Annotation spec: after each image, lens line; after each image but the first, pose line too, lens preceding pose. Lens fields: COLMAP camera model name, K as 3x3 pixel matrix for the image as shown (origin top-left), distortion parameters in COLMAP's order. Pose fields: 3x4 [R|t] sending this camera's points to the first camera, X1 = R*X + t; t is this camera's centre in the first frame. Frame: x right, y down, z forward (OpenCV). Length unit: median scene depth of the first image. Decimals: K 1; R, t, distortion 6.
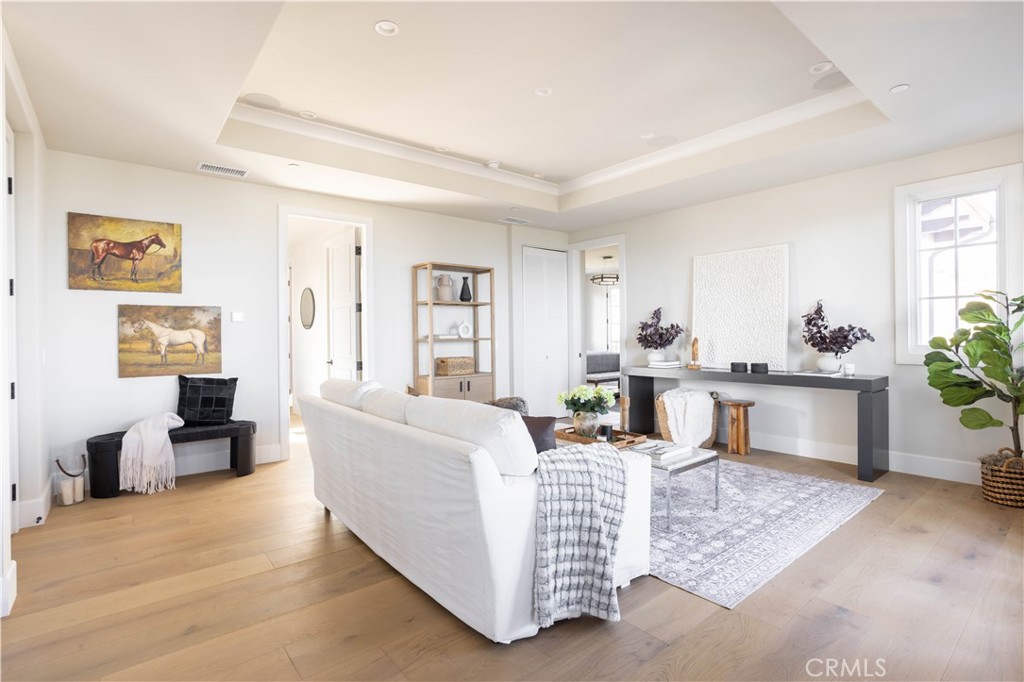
lens RADIAL K [[490.5, 0, 507.0], [0, 490.5, 336.8], [0, 0, 1]] dist [-0.061342, 0.023946]
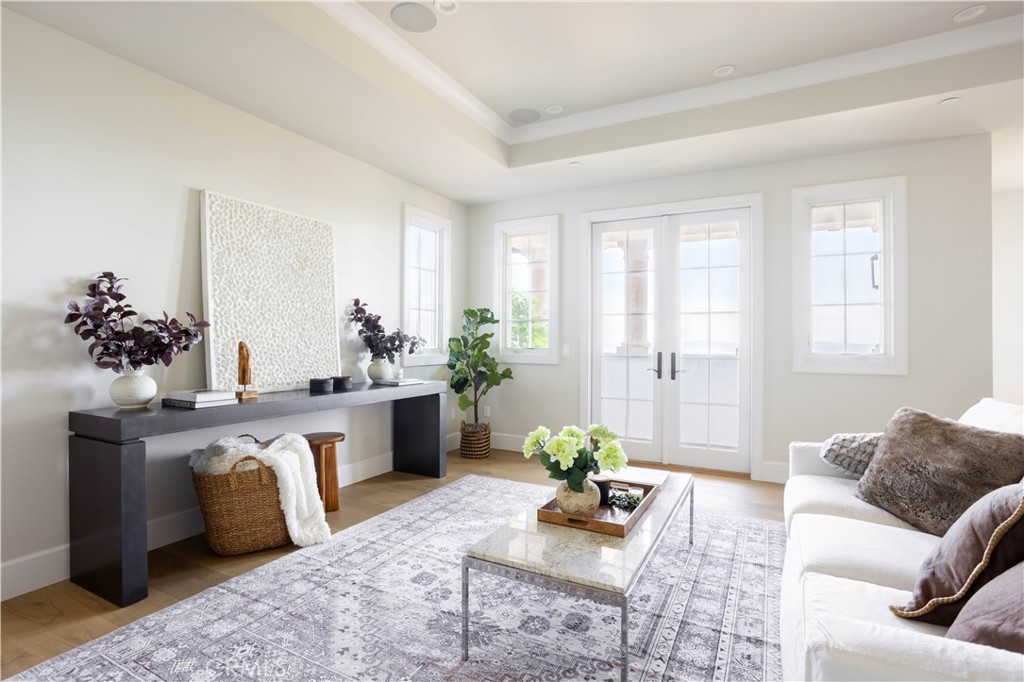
lens RADIAL K [[490.5, 0, 507.0], [0, 490.5, 336.8], [0, 0, 1]] dist [-0.061342, 0.023946]
pose [[-0.377892, 0.013392, 0.925753, -0.390583], [0.000602, 0.999899, -0.014218, 0.006256], [-0.925850, -0.004816, -0.377862, 1.572624]]
